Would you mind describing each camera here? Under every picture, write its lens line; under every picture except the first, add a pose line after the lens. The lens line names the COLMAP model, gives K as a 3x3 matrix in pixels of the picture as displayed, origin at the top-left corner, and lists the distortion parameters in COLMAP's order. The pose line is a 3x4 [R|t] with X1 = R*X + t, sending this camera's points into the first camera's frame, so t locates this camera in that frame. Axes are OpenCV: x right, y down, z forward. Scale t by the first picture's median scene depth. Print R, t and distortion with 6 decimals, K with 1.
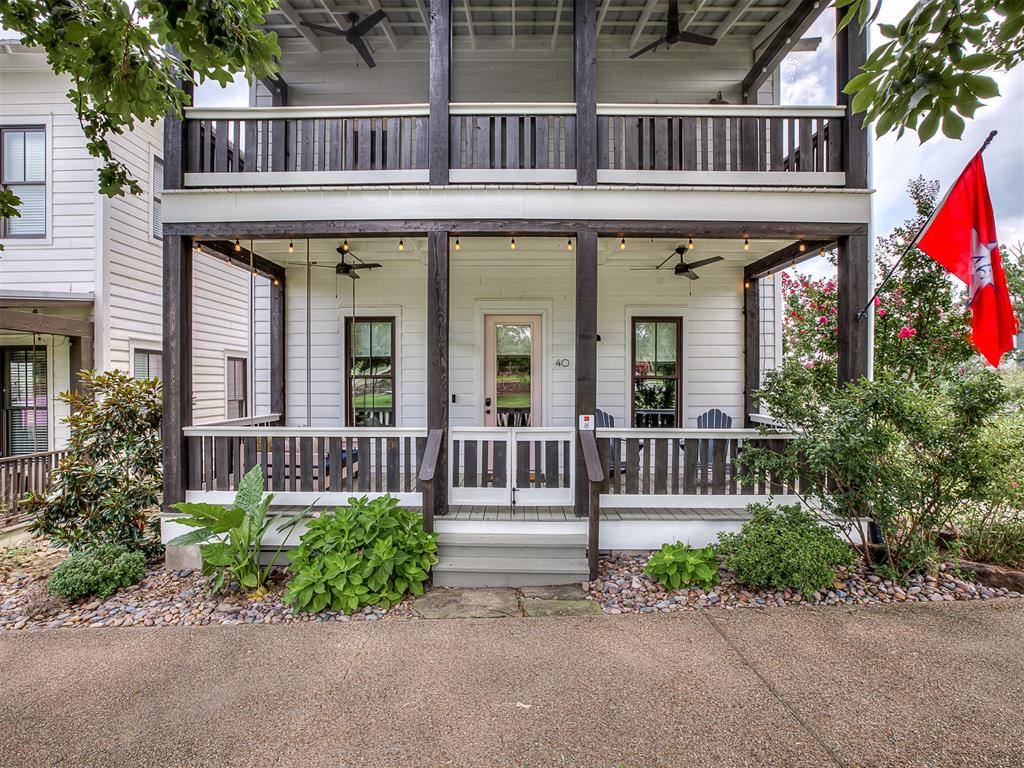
lens RADIAL K [[495.9, 0, 510.3], [0, 495.9, 384.5], [0, 0, 1]] dist [-0.002692, -0.000309]
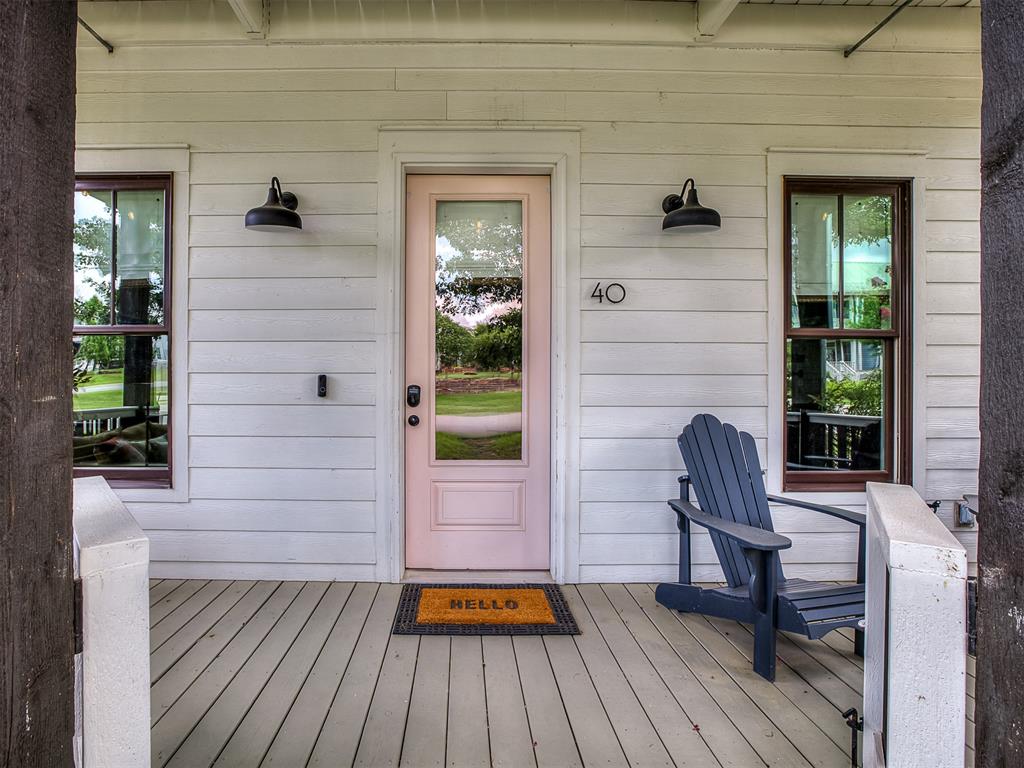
lens RADIAL K [[495.9, 0, 510.8], [0, 495.9, 379.7], [0, 0, 1]] dist [-0.002692, -0.000309]
pose [[0.999906, 0.002226, 0.013515, 0.025607], [-0.002238, 0.999997, 0.000878, 0.022536], [-0.013513, -0.000908, 0.999908, 0.615907]]
